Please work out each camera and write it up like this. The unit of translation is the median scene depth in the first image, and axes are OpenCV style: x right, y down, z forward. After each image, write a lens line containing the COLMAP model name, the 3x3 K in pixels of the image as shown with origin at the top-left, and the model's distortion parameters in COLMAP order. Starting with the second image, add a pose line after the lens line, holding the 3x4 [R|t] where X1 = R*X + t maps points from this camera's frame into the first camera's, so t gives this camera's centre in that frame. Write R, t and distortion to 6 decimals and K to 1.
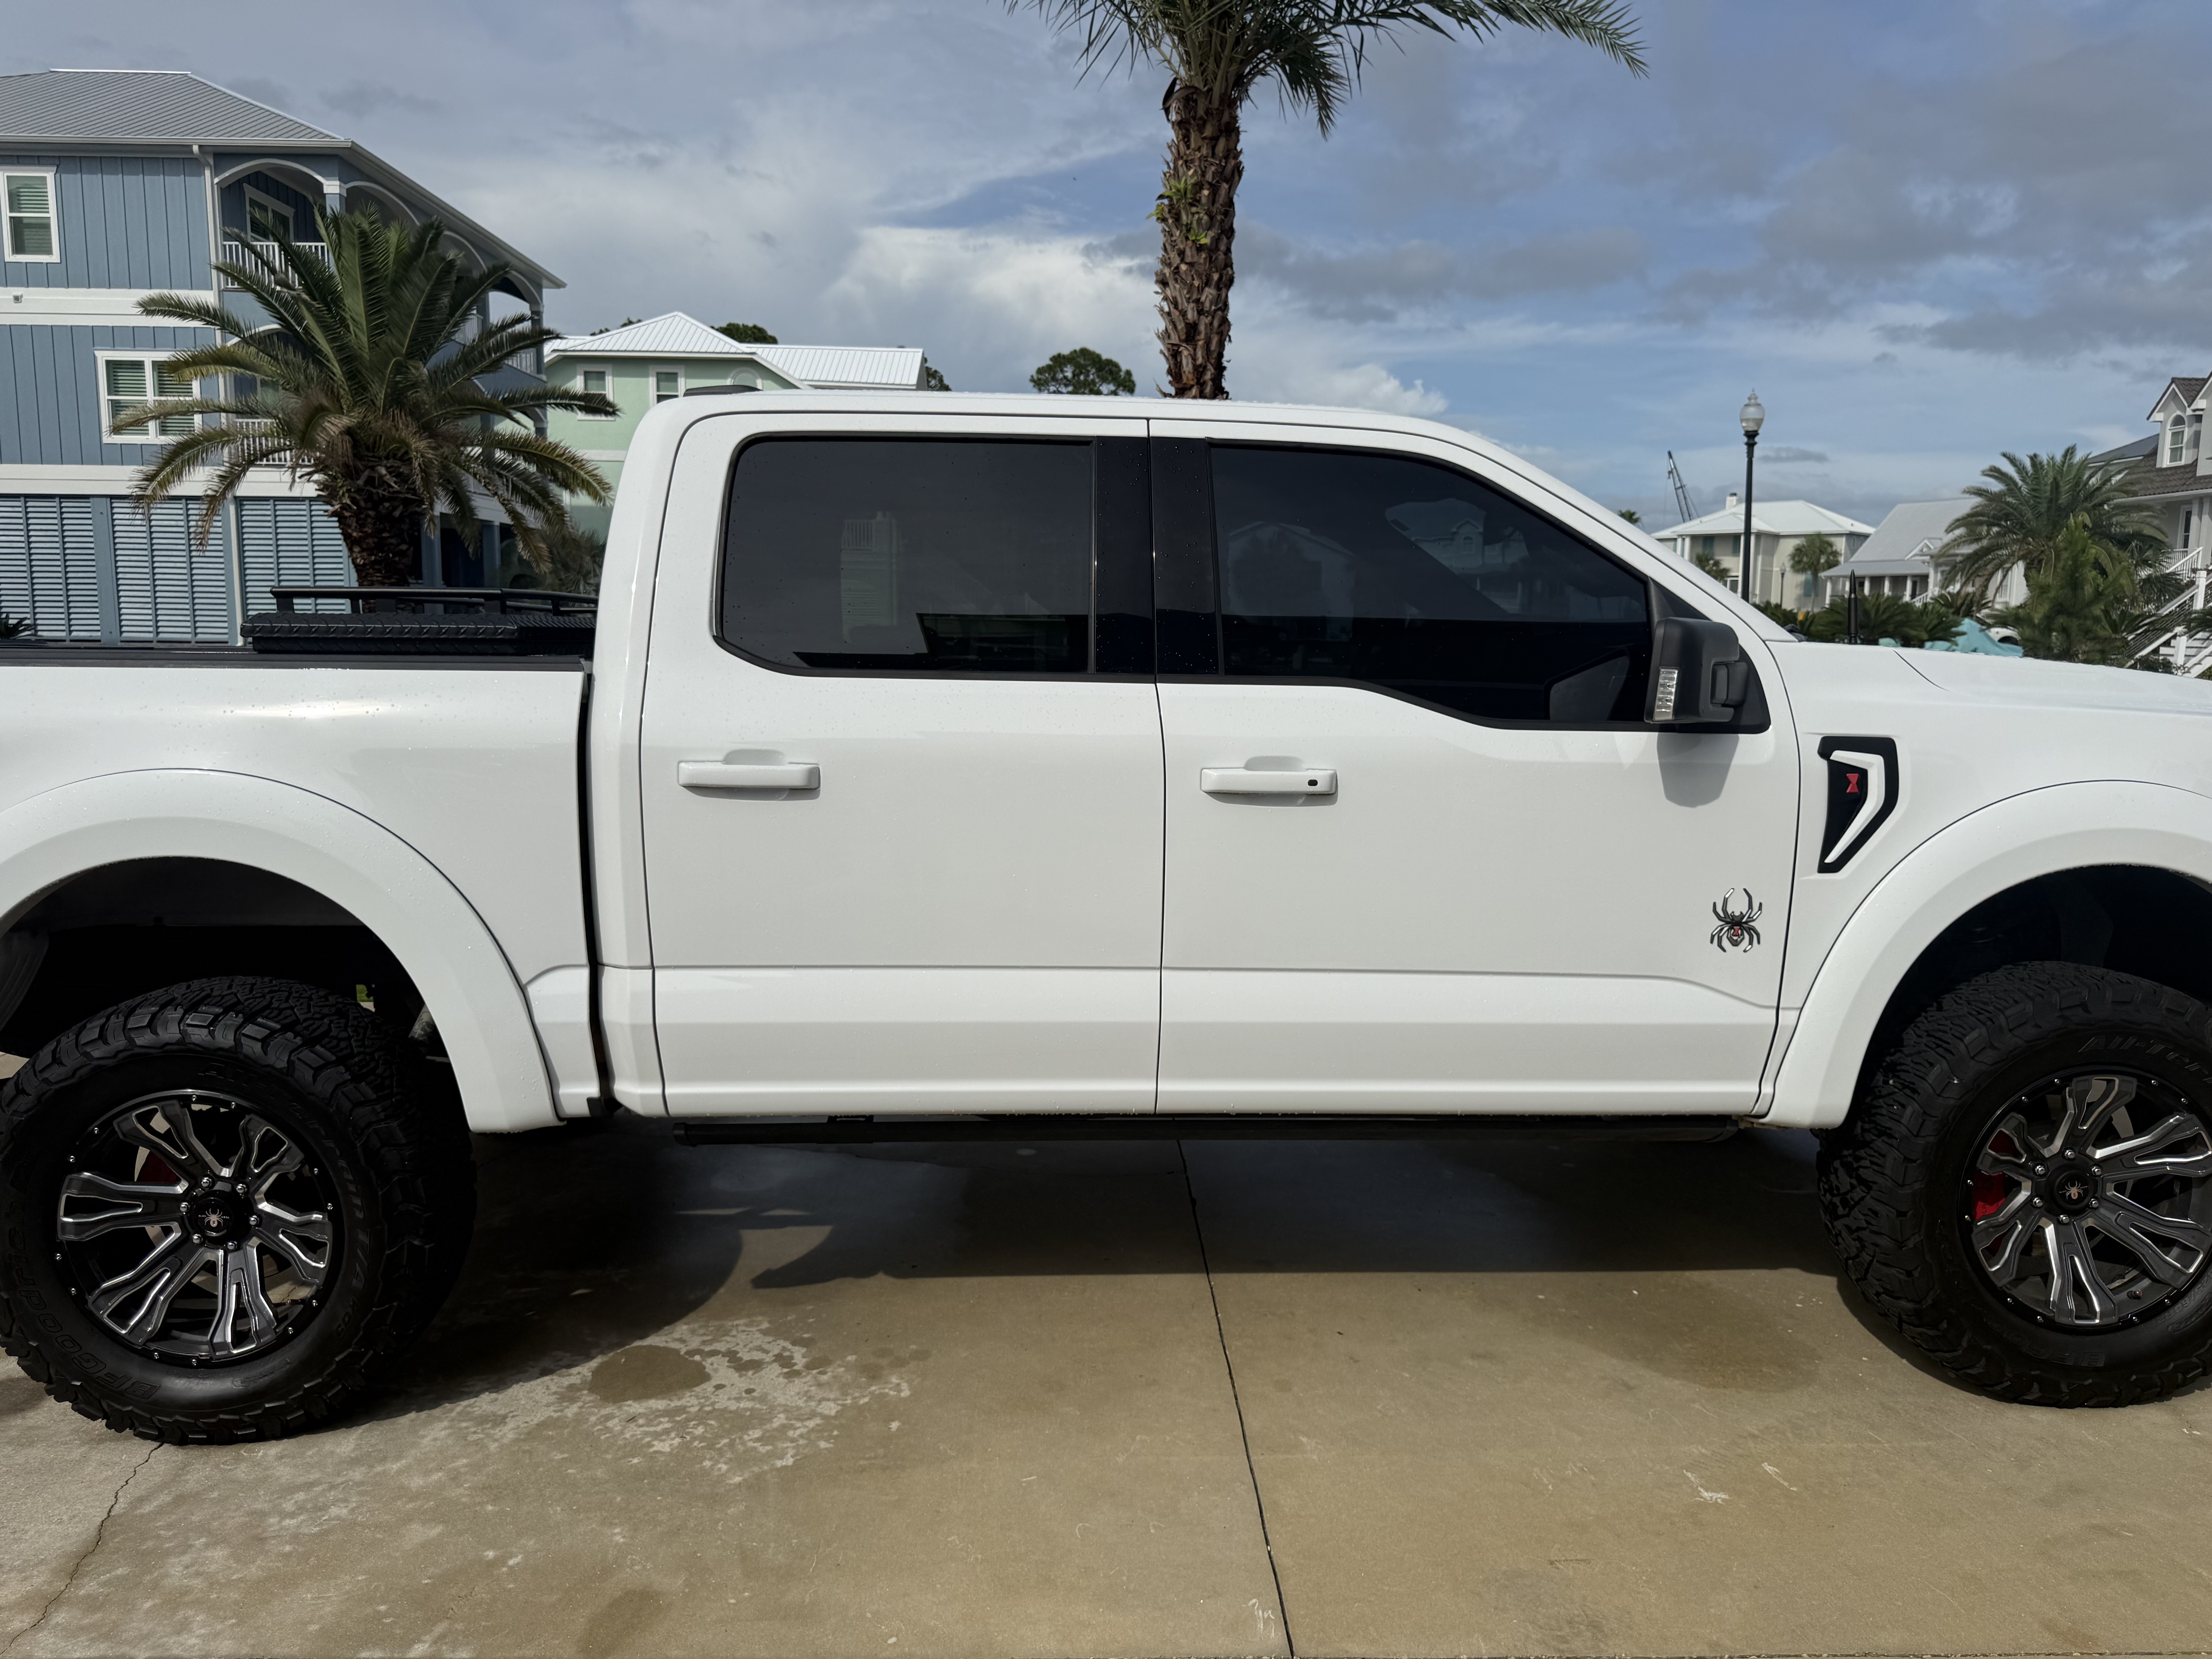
lens RADIAL K [[1558.9, 0, 1119.9], [0, 1558.9, 835.8], [0, 0, 1]] dist [0.010936, -0.013076]
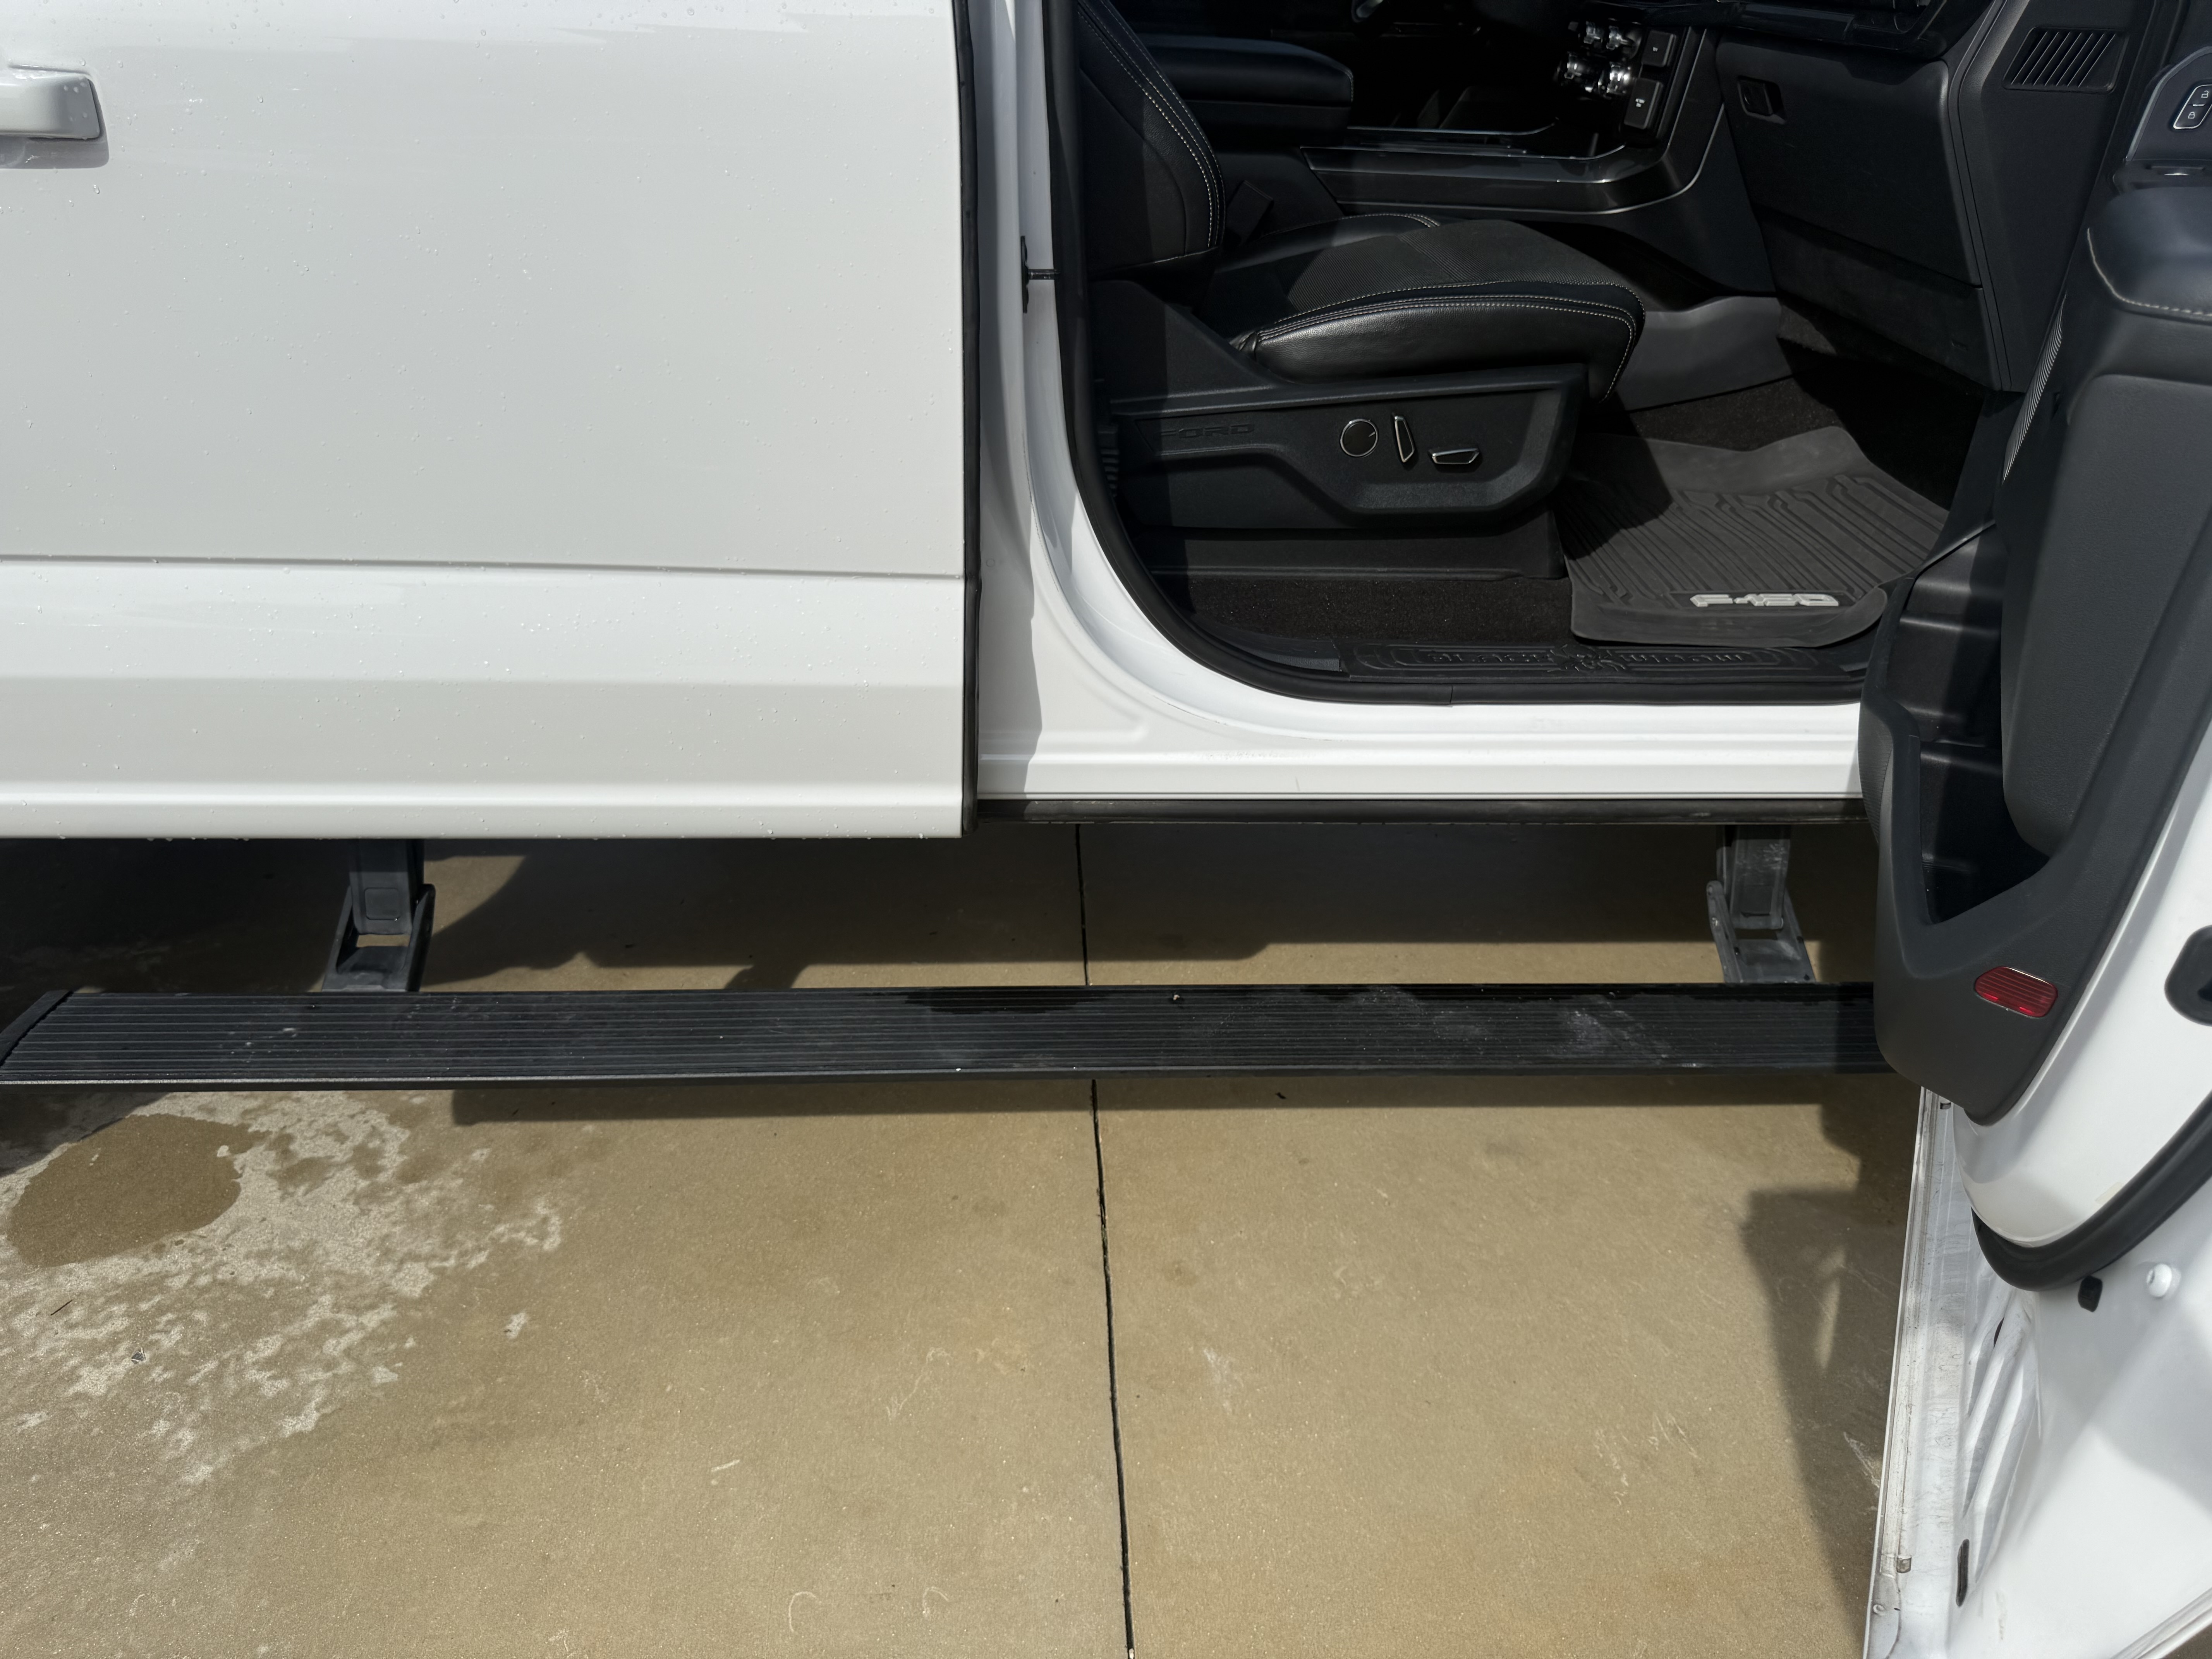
lens RADIAL K [[1558.9, 0, 1106.1], [0, 1558.9, 825.0], [0, 0, 1]] dist [0.010936, -0.013076]
pose [[0.999449, 0.016085, 0.029032, 0.057932], [-0.026019, 0.922773, 0.384464, -0.027595], [-0.020605, -0.385008, 0.922683, 0.533137]]
